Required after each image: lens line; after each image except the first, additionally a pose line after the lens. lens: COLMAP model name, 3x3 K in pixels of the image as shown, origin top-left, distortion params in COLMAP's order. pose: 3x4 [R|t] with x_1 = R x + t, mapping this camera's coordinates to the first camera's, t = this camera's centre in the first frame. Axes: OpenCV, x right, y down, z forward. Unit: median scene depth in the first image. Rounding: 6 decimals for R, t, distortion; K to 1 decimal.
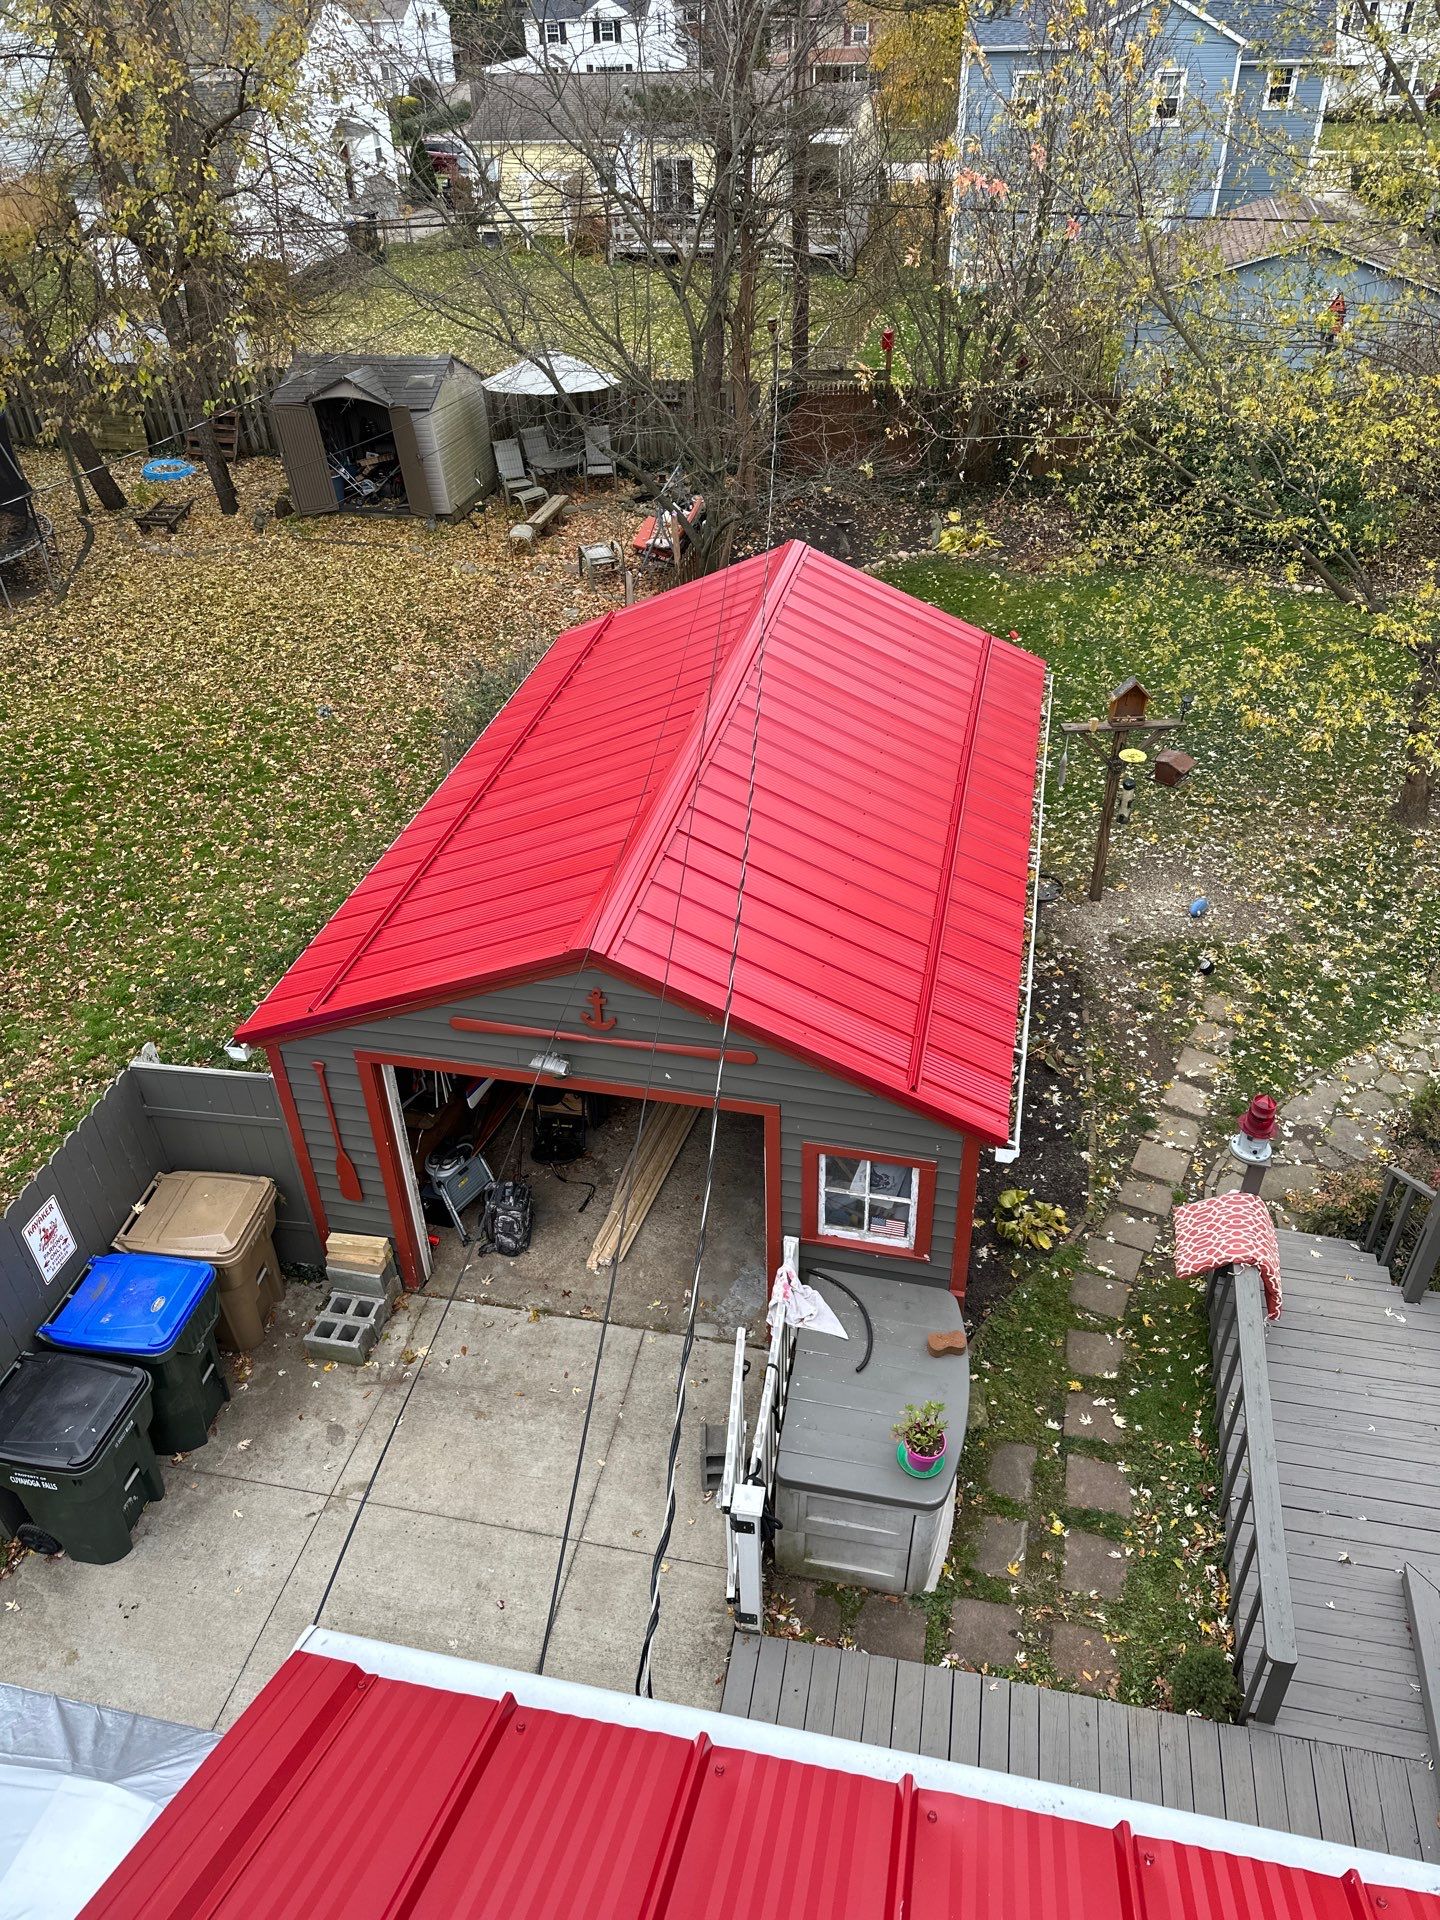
lens RADIAL K [[1356.3, 0, 718.6], [0, 1356.3, 959.9], [0, 0, 1]] dist [0.022849, -0.003976]
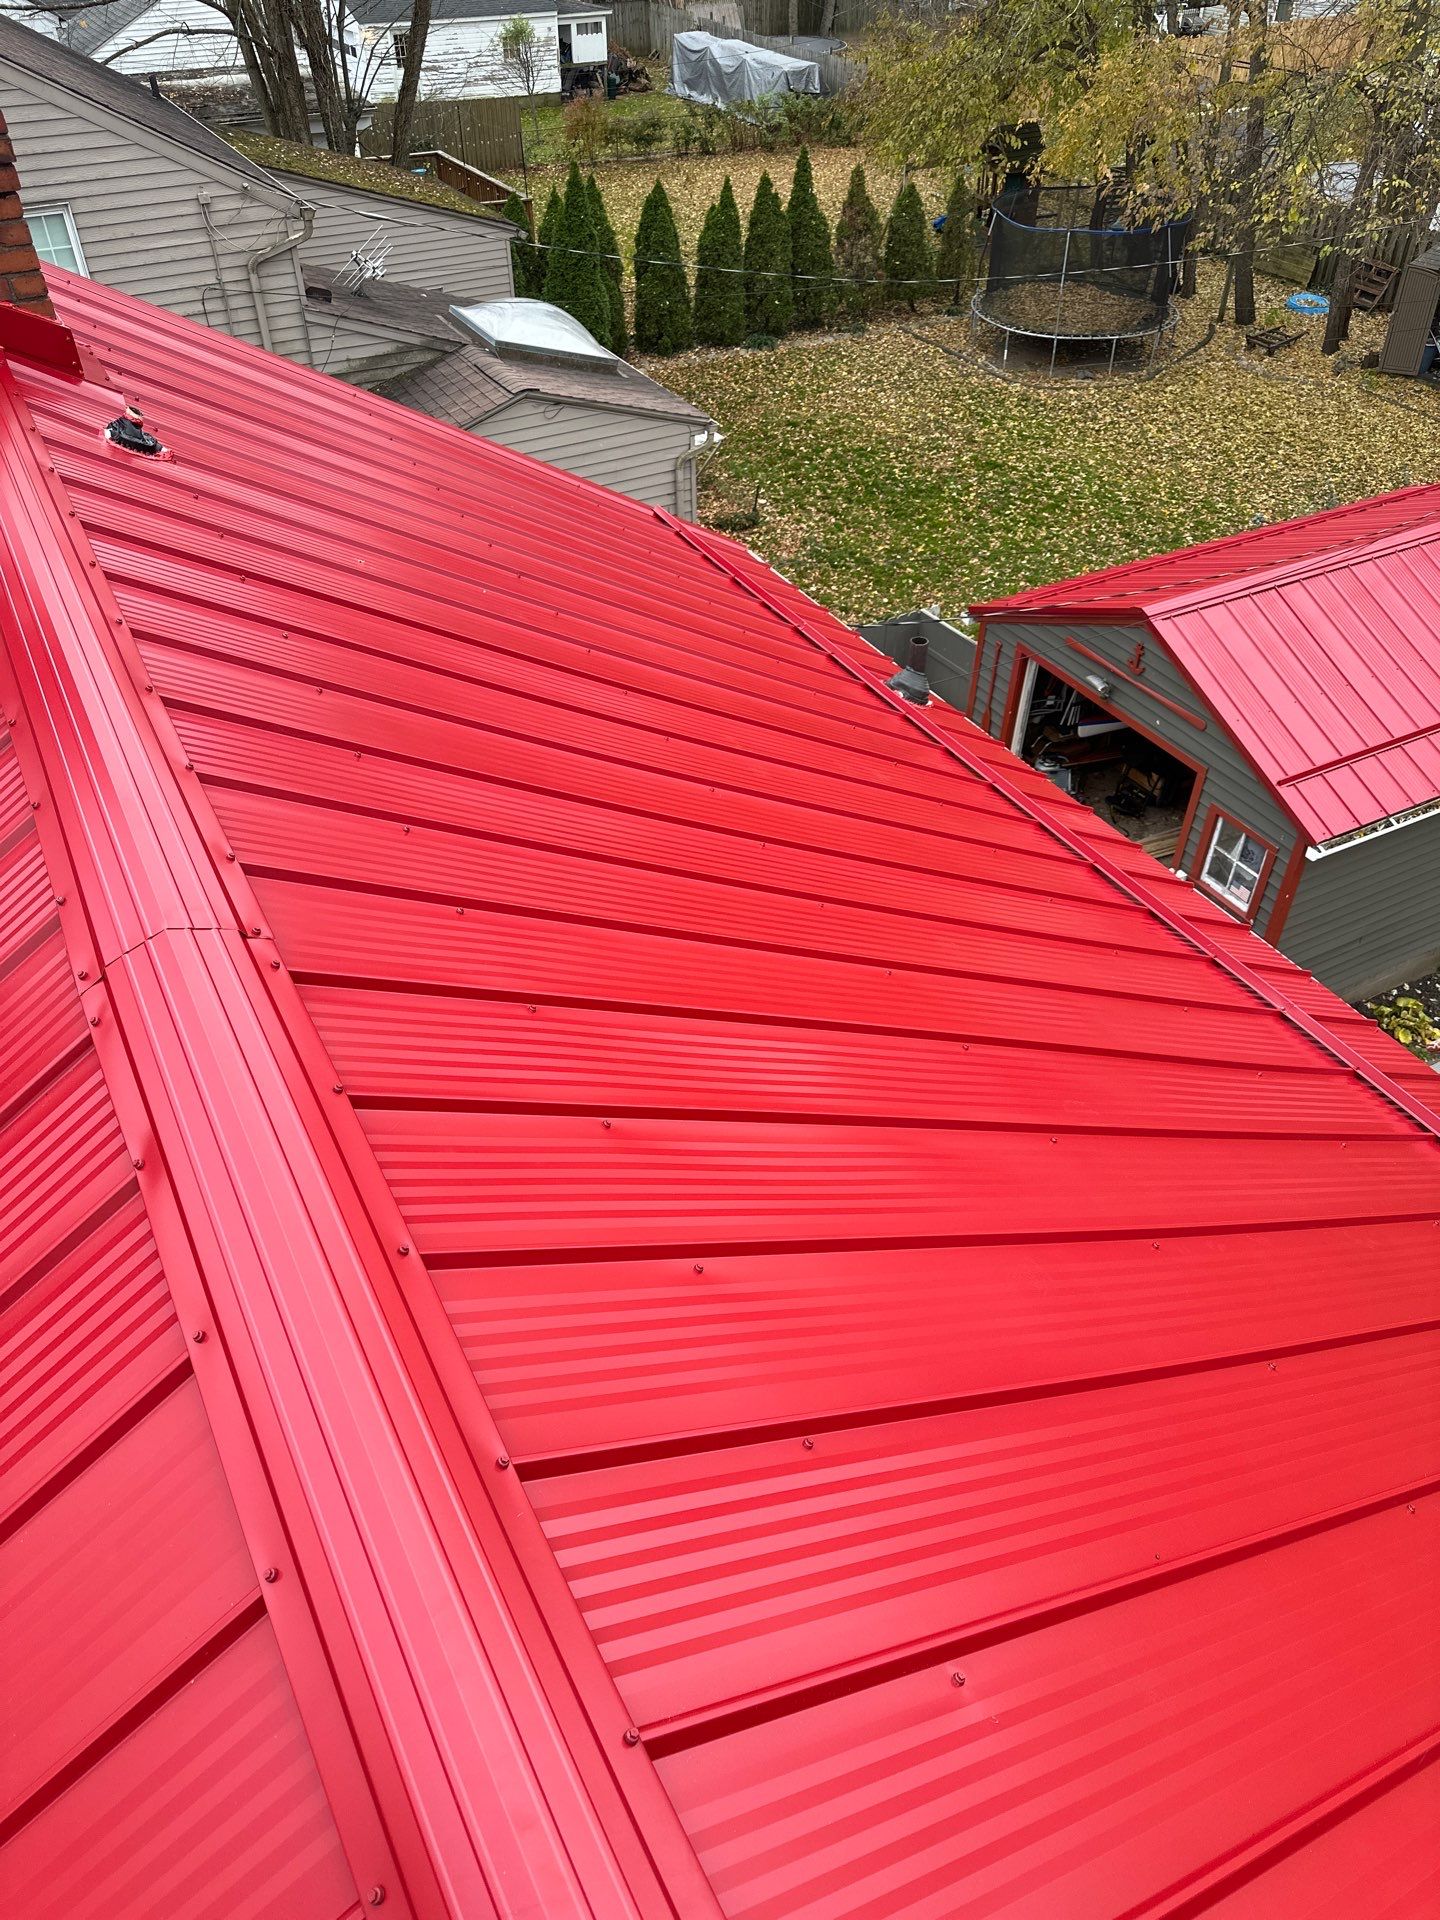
lens RADIAL K [[1356.3, 0, 721.1], [0, 1356.3, 957.7], [0, 0, 1]] dist [0.022849, -0.003976]
pose [[0.654478, 0.511746, -0.556573, 0.295557], [-0.457656, 0.854091, 0.247142, 0.074481], [0.601838, 0.092970, 0.793188, -0.228563]]
